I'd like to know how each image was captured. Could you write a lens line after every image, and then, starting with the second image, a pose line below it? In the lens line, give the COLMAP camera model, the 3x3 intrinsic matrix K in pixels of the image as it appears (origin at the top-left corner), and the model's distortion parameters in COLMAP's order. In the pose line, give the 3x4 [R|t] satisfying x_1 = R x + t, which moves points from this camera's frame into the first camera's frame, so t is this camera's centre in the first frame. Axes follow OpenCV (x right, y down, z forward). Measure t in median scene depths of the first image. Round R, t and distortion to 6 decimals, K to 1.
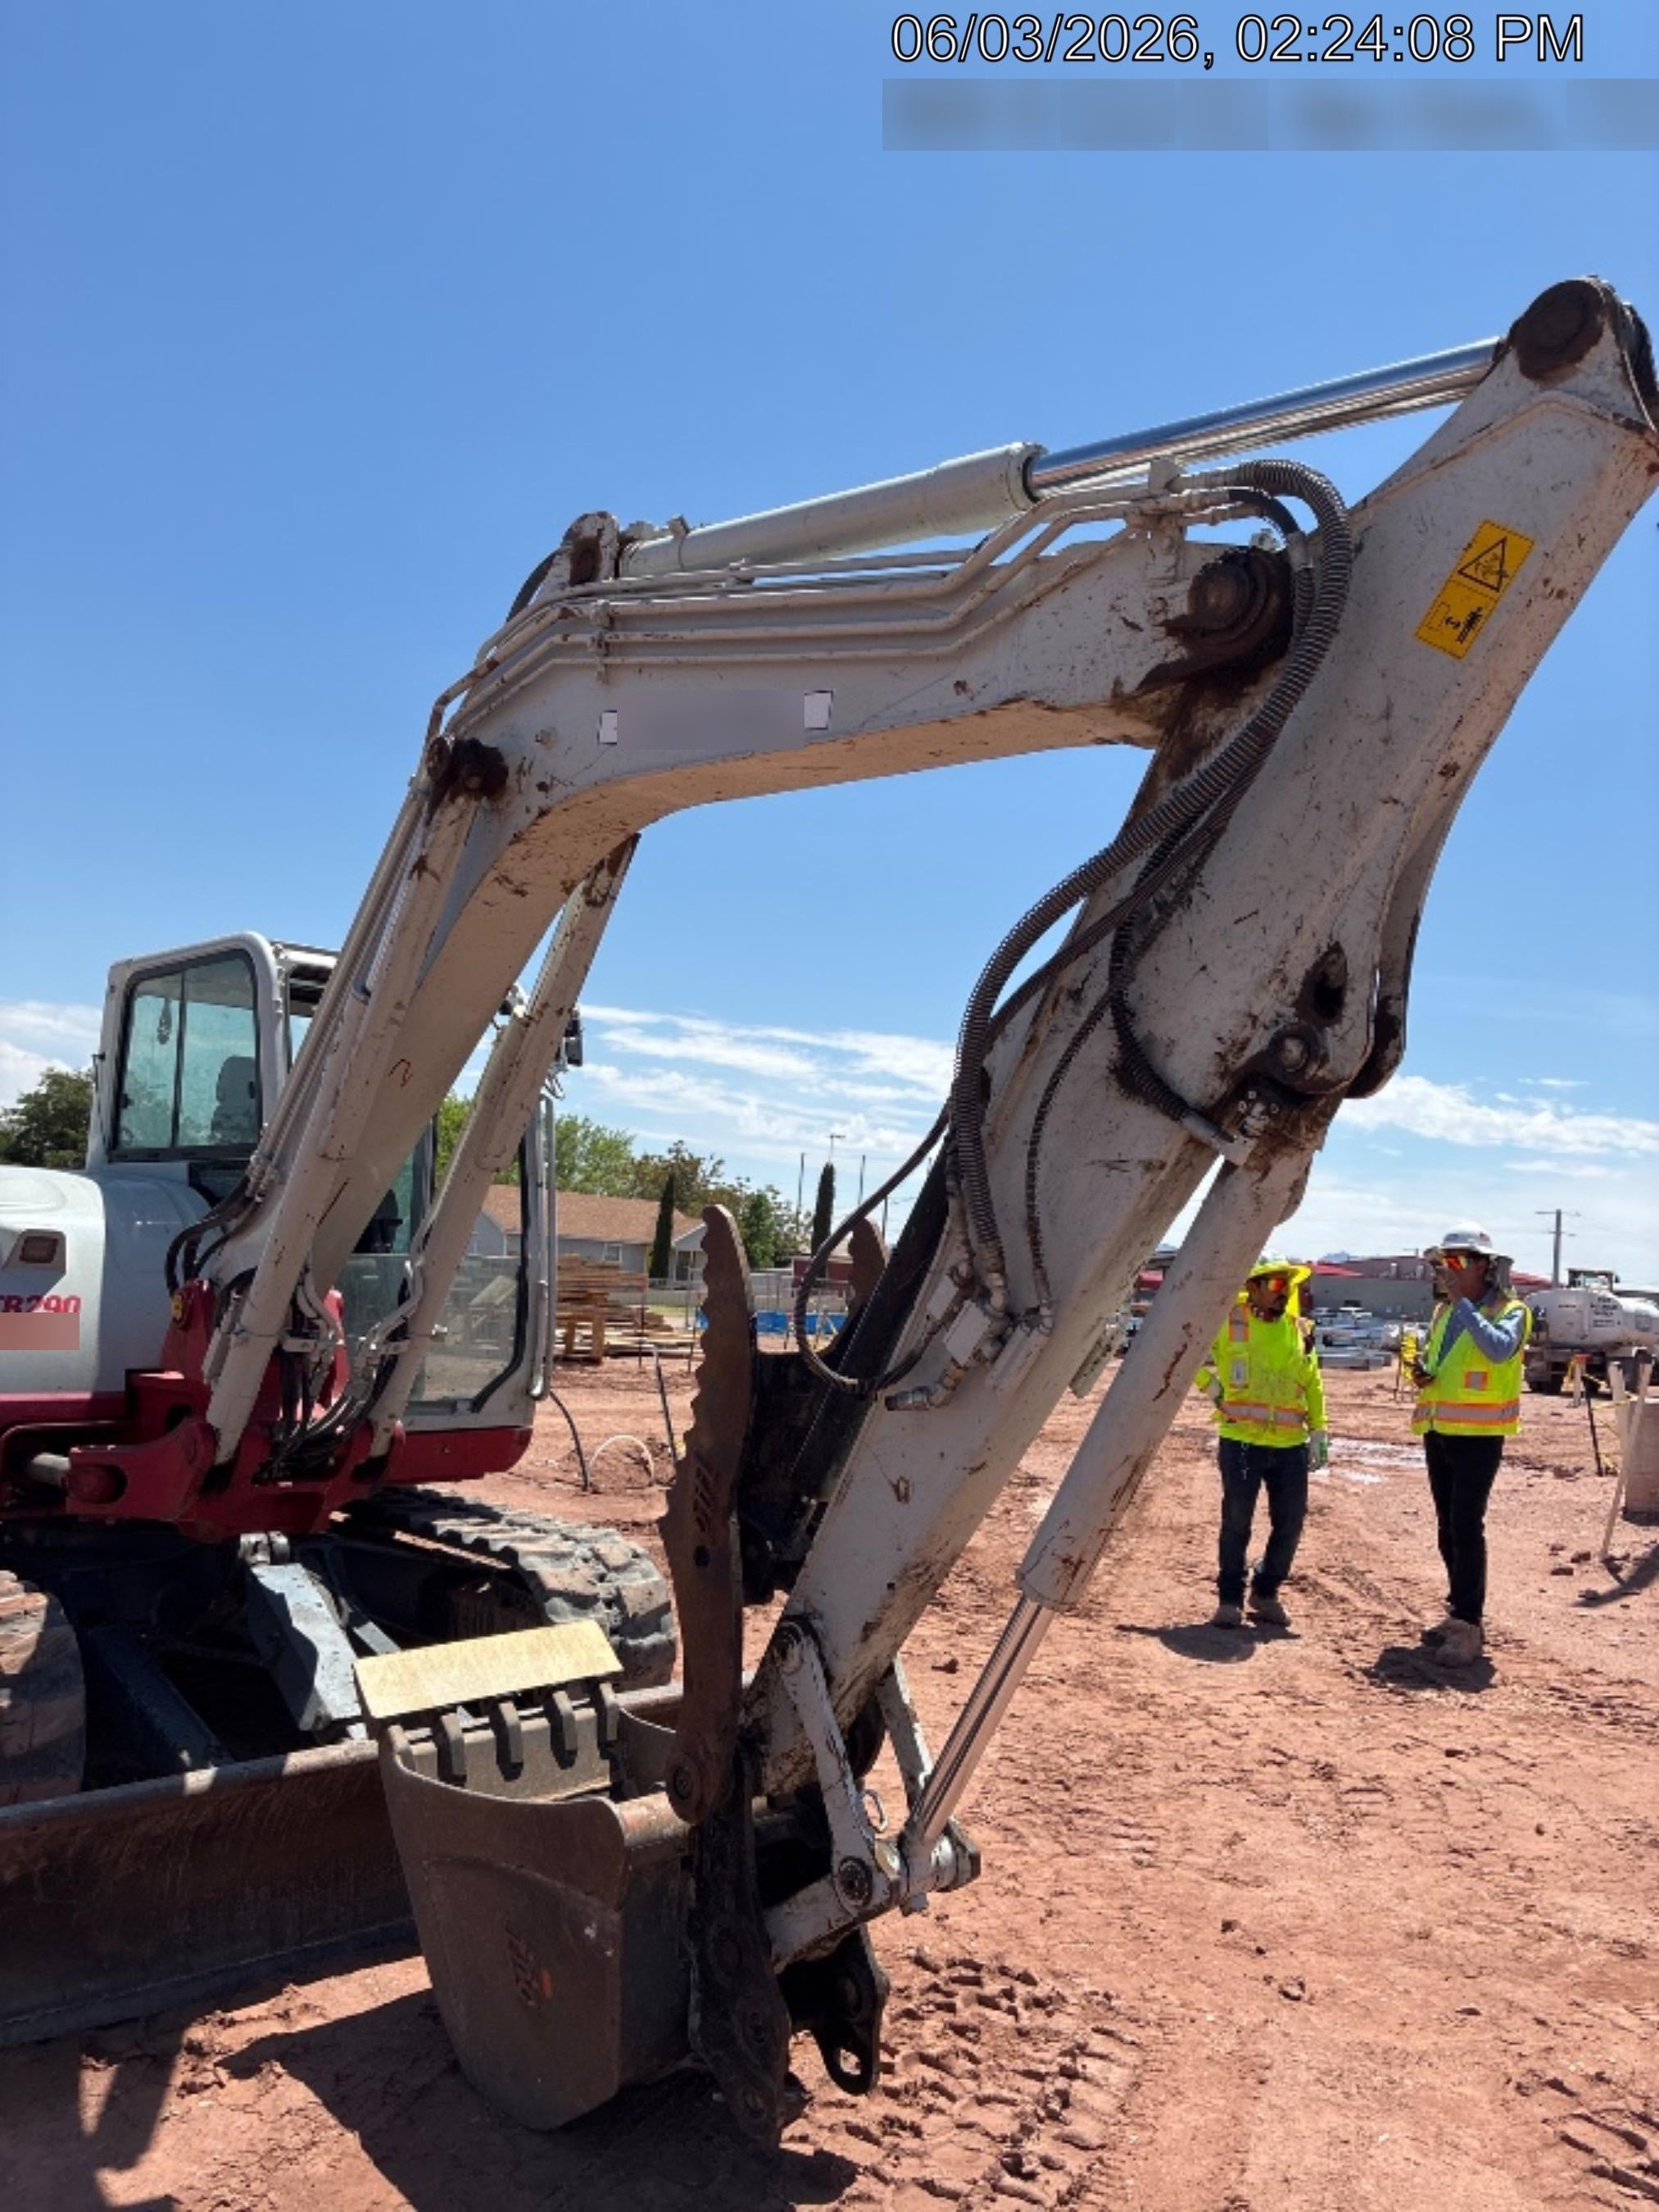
lens RADIAL K [[1676.0, 0, 842.2], [0, 1676.0, 1096.9], [0, 0, 1]] dist [0.051940, -0.066246]
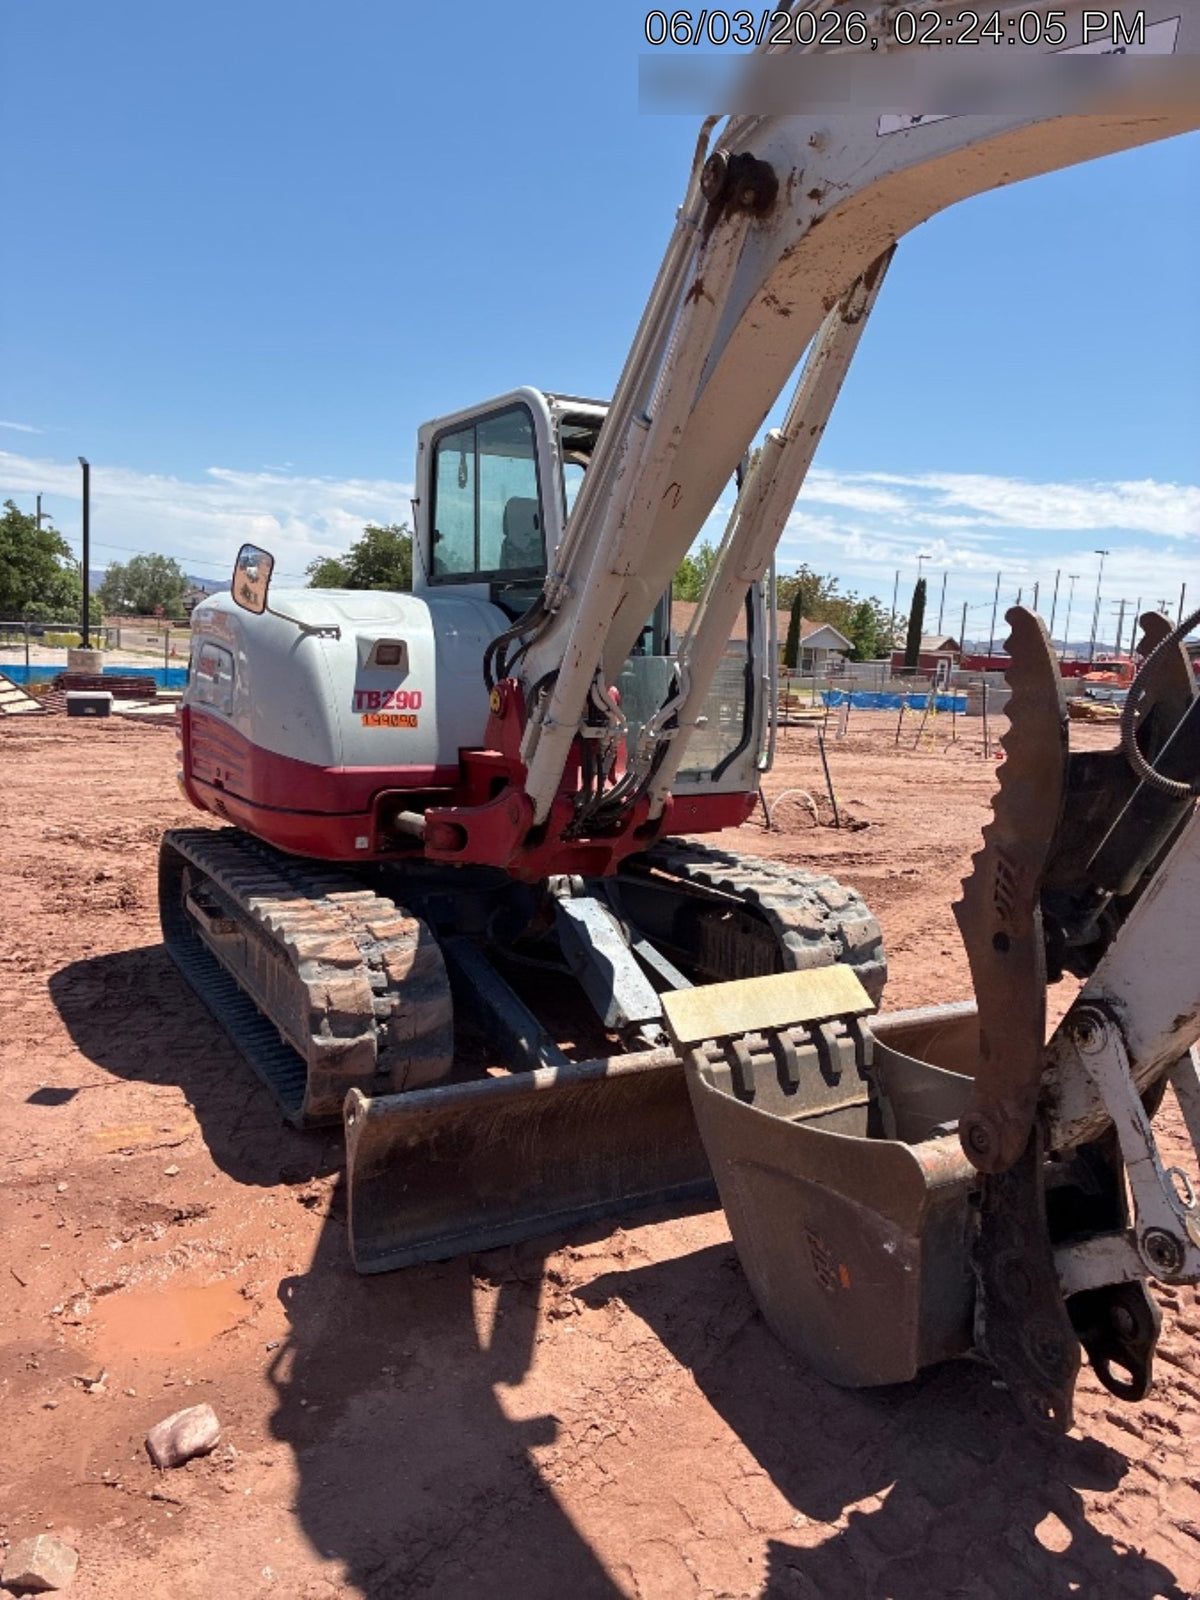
lens RADIAL K [[1212.3, 0, 605.0], [0, 1212.3, 802.3], [0, 0, 1]] dist [0.051940, -0.066246]
pose [[0.967953, 0.019491, -0.250373, -0.102957], [0.035196, 0.976614, 0.212098, 0.012608], [0.248652, -0.214113, 0.944631, 0.180264]]
